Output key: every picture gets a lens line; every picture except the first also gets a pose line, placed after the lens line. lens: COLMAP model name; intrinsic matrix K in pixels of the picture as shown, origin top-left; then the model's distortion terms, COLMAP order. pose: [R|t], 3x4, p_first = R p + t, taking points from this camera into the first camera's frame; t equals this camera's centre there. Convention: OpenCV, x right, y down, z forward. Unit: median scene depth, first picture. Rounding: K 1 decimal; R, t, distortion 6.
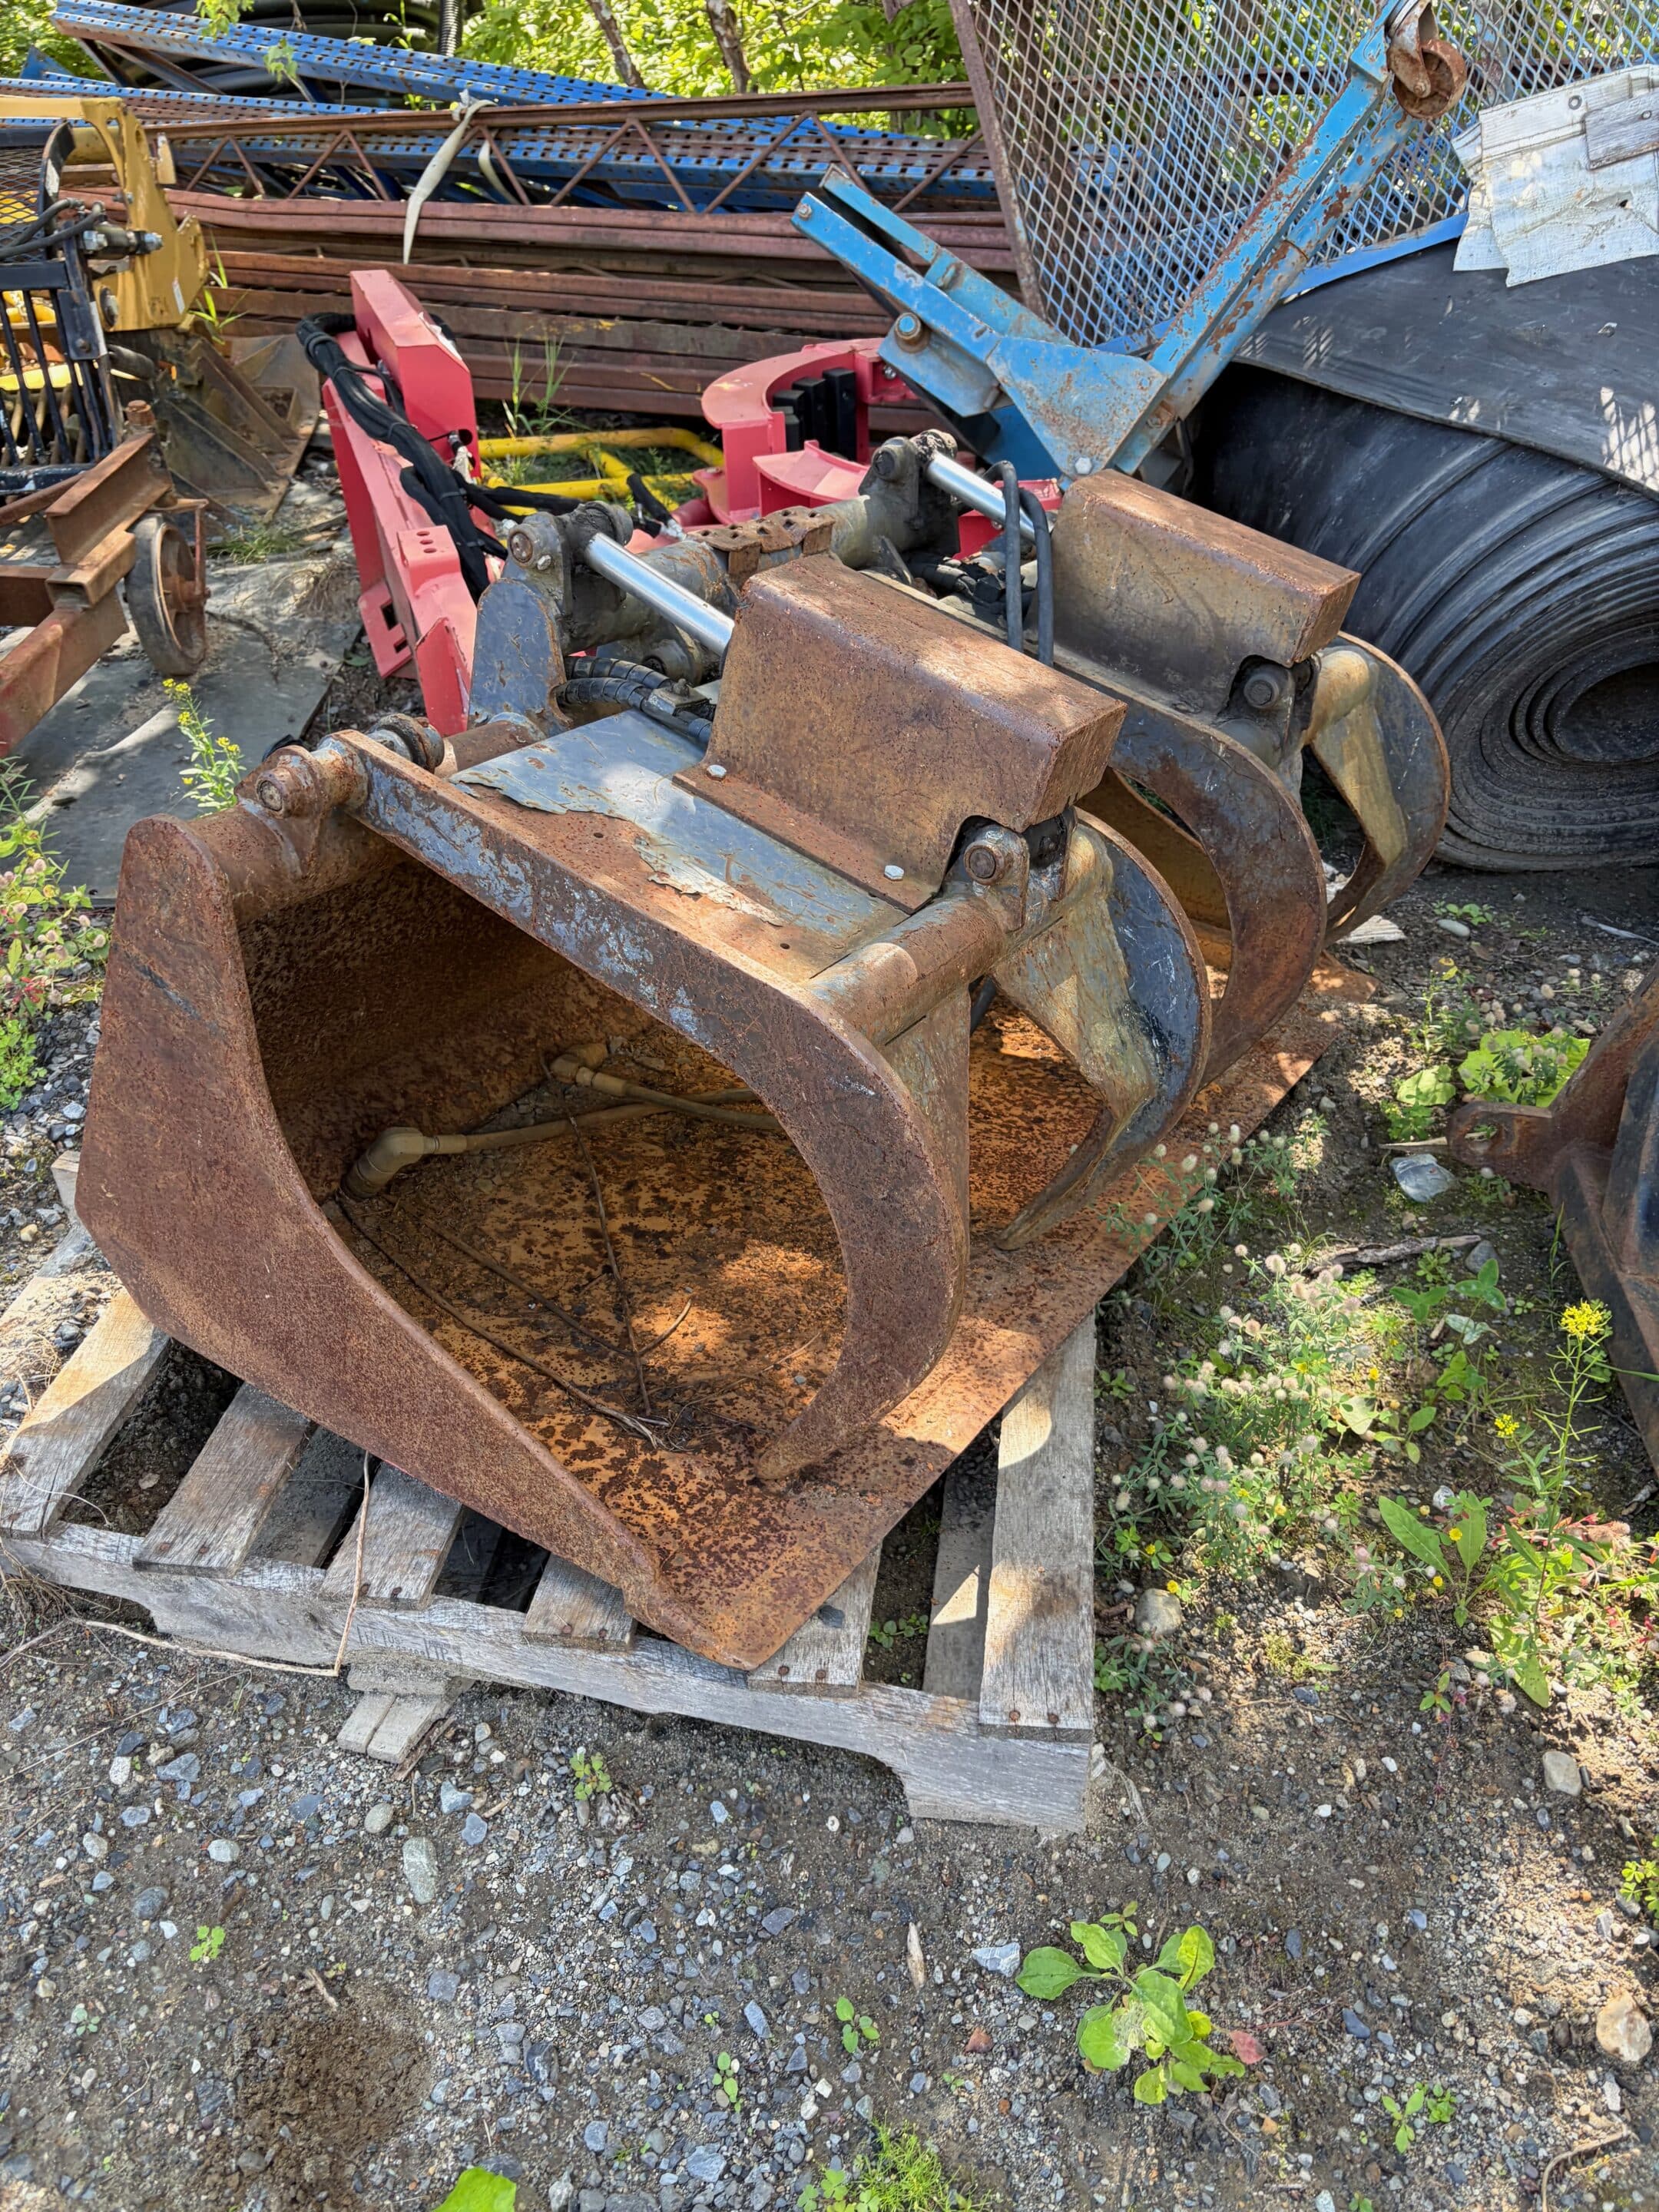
lens RADIAL K [[1673.7, 0, 815.8], [0, 1673.7, 1107.8], [0, 0, 1]] dist [0.044911, -0.050212]
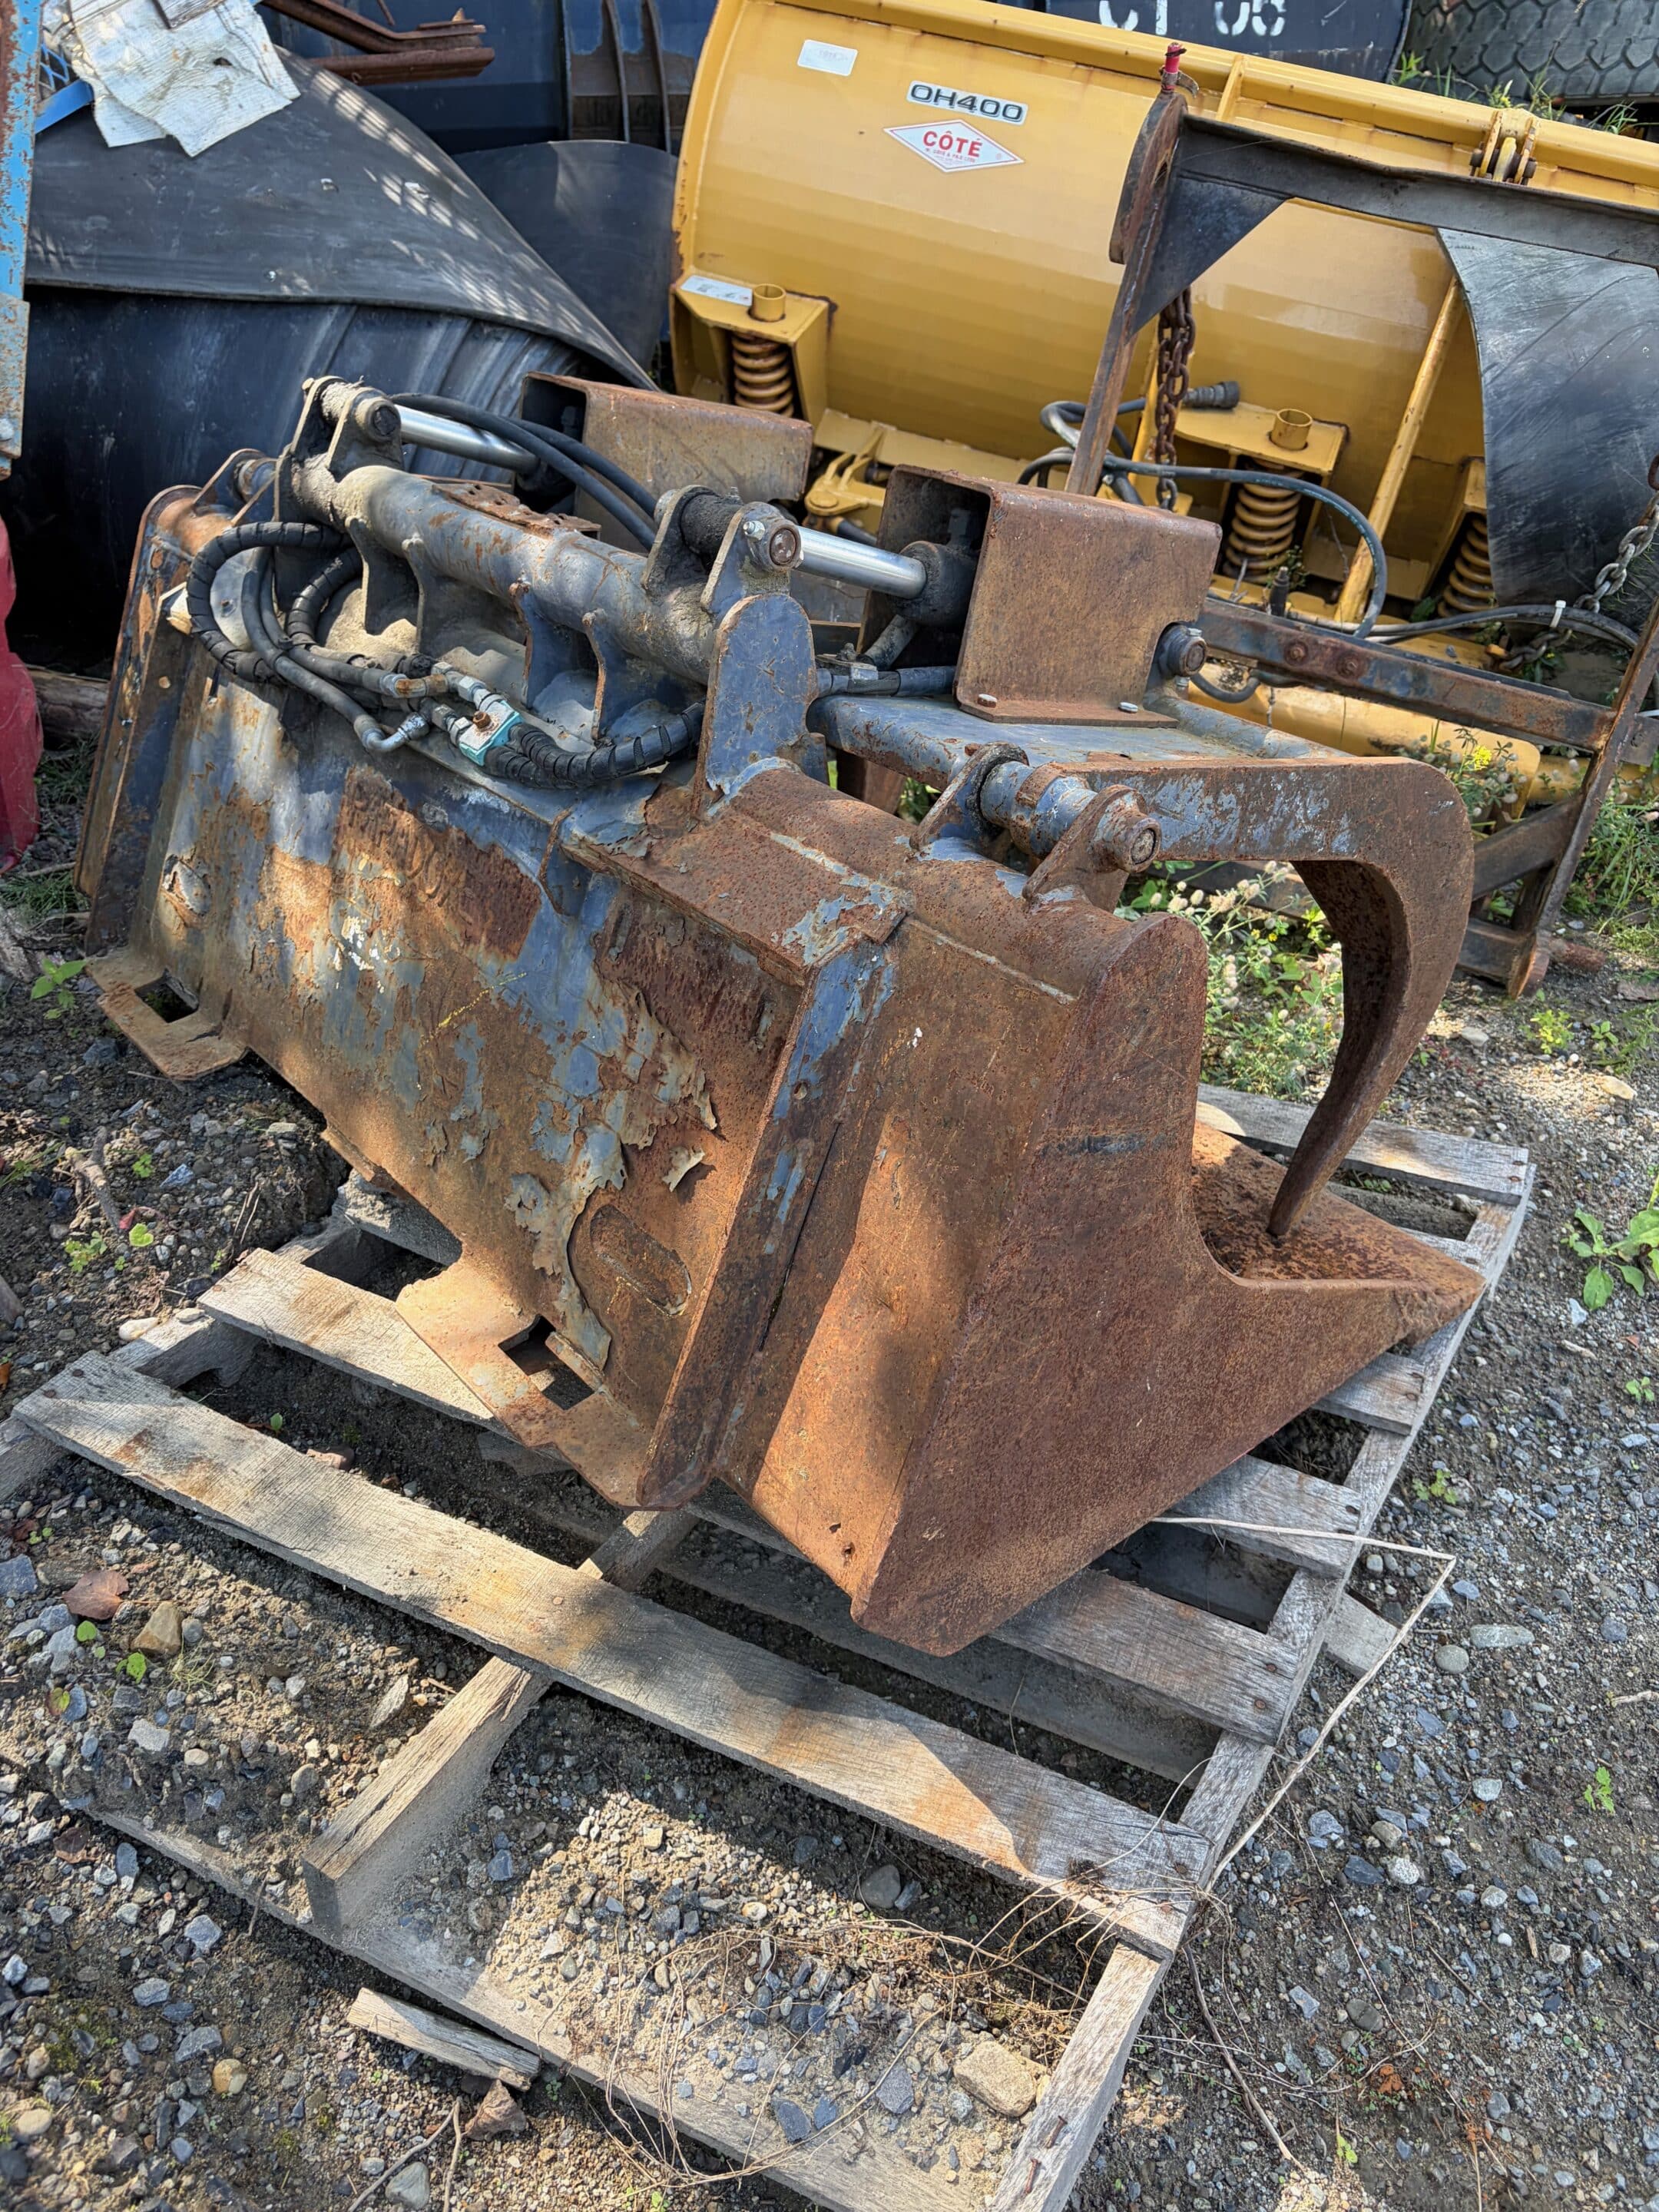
lens RADIAL K [[1673.7, 0, 847.1], [0, 1673.7, 1109.9], [0, 0, 1]] dist [0.044911, -0.050212]
pose [[0.276165, -0.537084, 0.797040, -0.726782], [0.482345, 0.794744, 0.368410, -0.302989], [-0.831310, 0.282707, 0.478540, 0.505587]]
